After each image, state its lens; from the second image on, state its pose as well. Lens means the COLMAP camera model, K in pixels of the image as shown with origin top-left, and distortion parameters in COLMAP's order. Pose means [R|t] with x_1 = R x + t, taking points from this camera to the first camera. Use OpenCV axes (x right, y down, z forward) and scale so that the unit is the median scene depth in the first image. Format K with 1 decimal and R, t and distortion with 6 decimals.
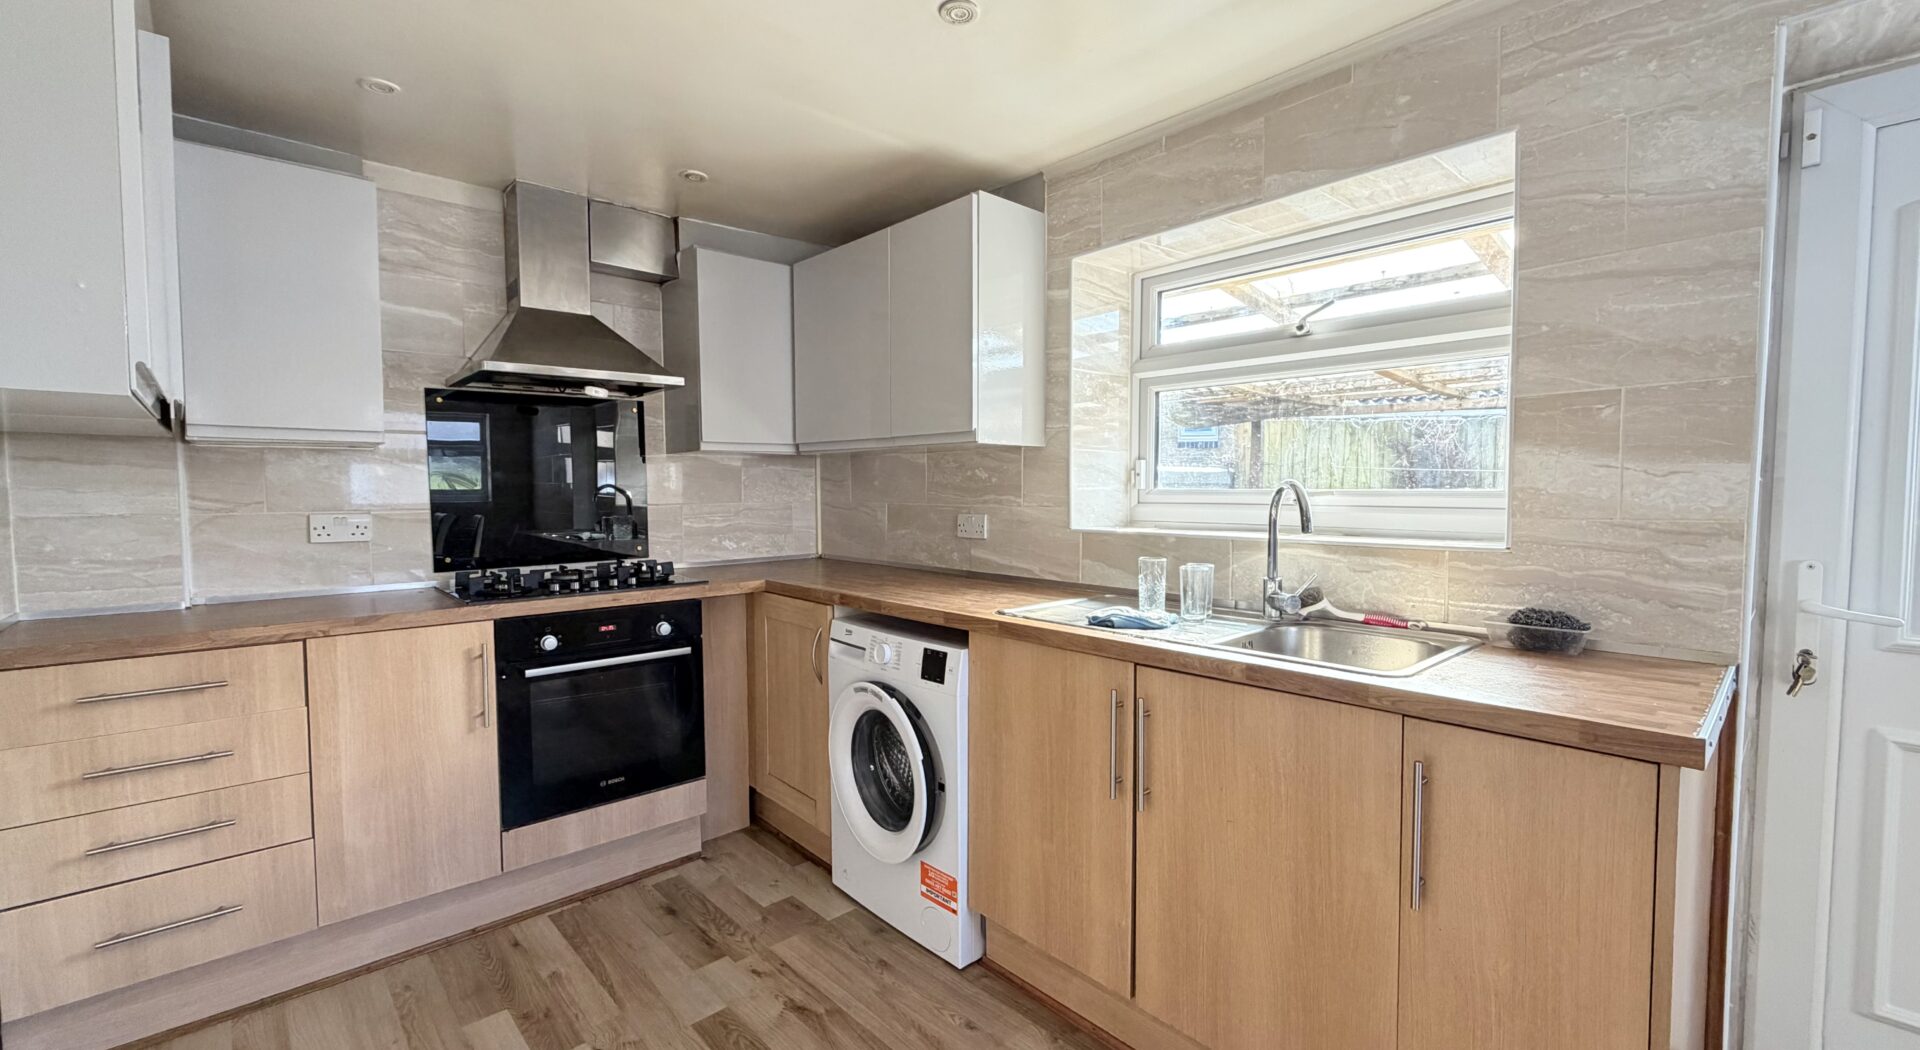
lens RADIAL K [[792.5, 0, 960.0], [0, 792.5, 525.0], [0, 0, 1]] dist [0.000203, 0.000016]
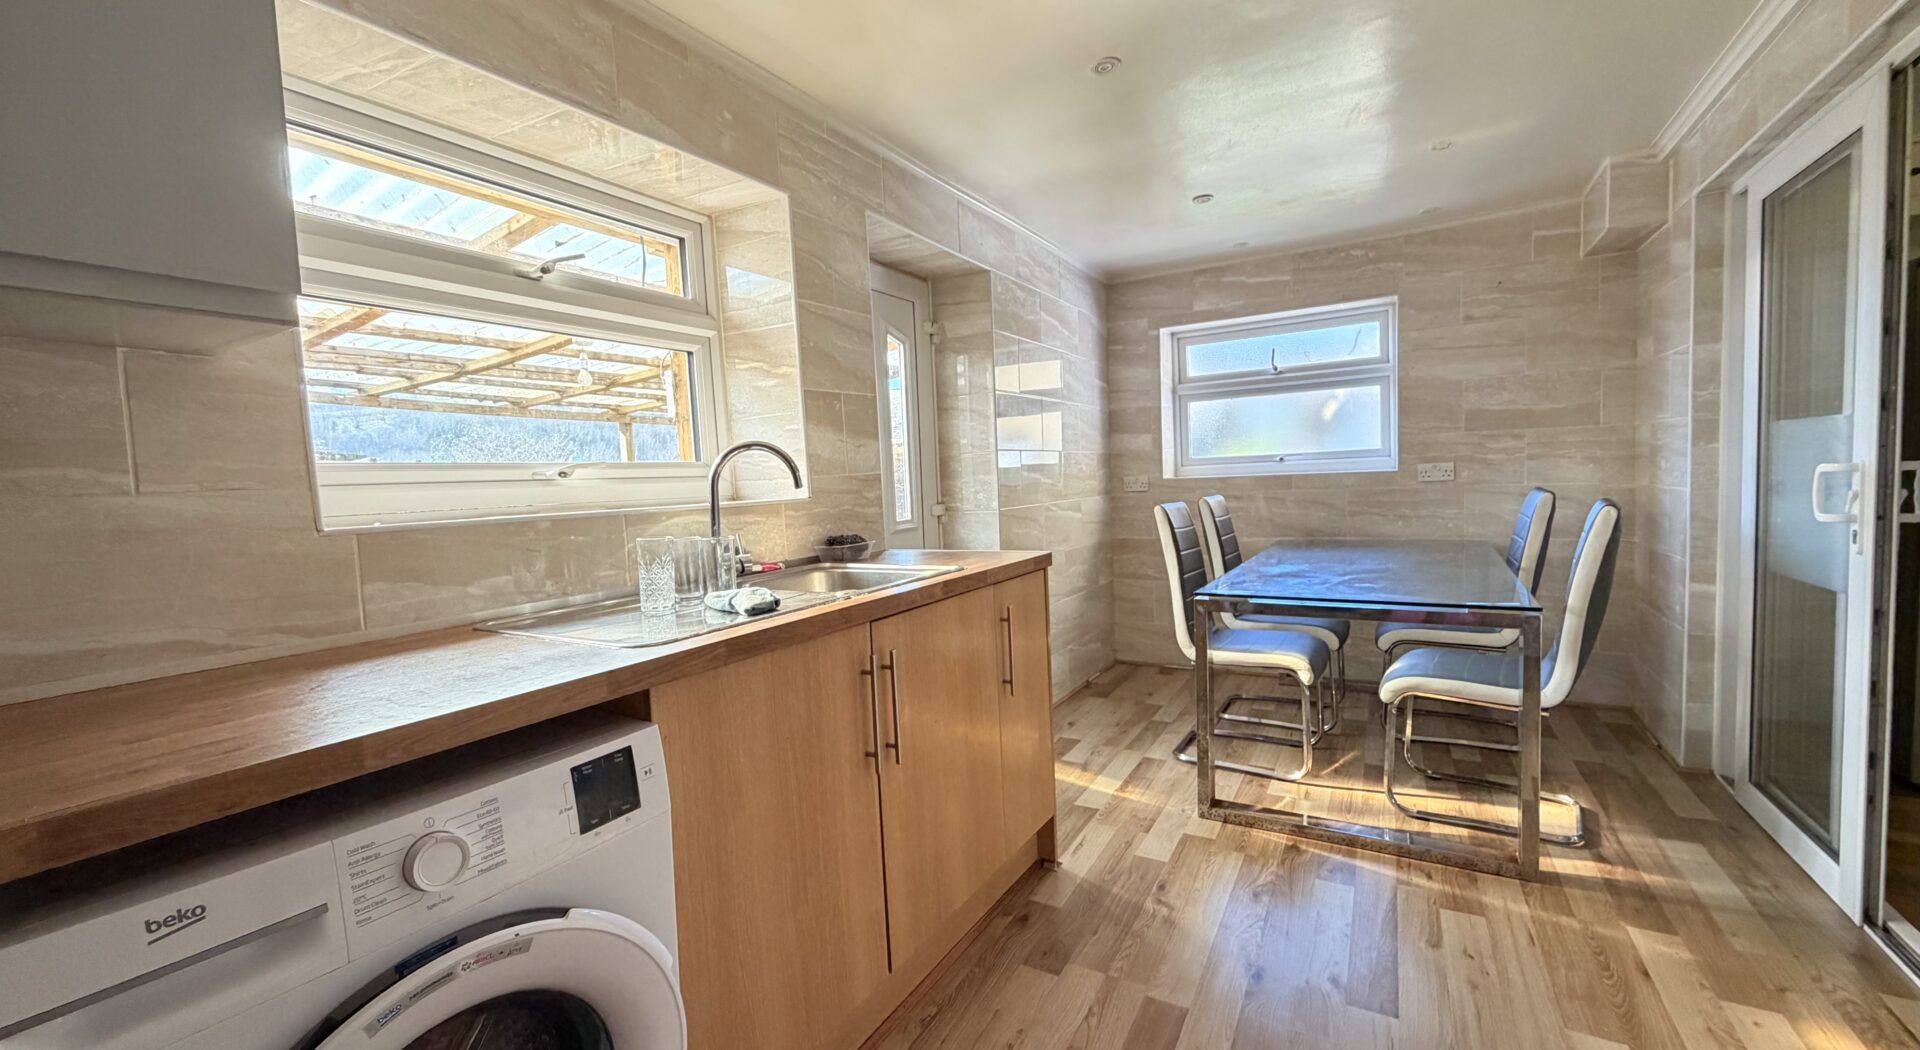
lens RADIAL K [[749.9, 0, 960.0], [0, 749.9, 525.0], [0, 0, 1]] dist [-0.000268, -0.000012]
pose [[-0.279773, -0.045383, 0.958993, -0.540212], [0.092413, 0.992971, 0.073951, 0.003860], [-0.955608, 0.109313, -0.273612, 0.927313]]
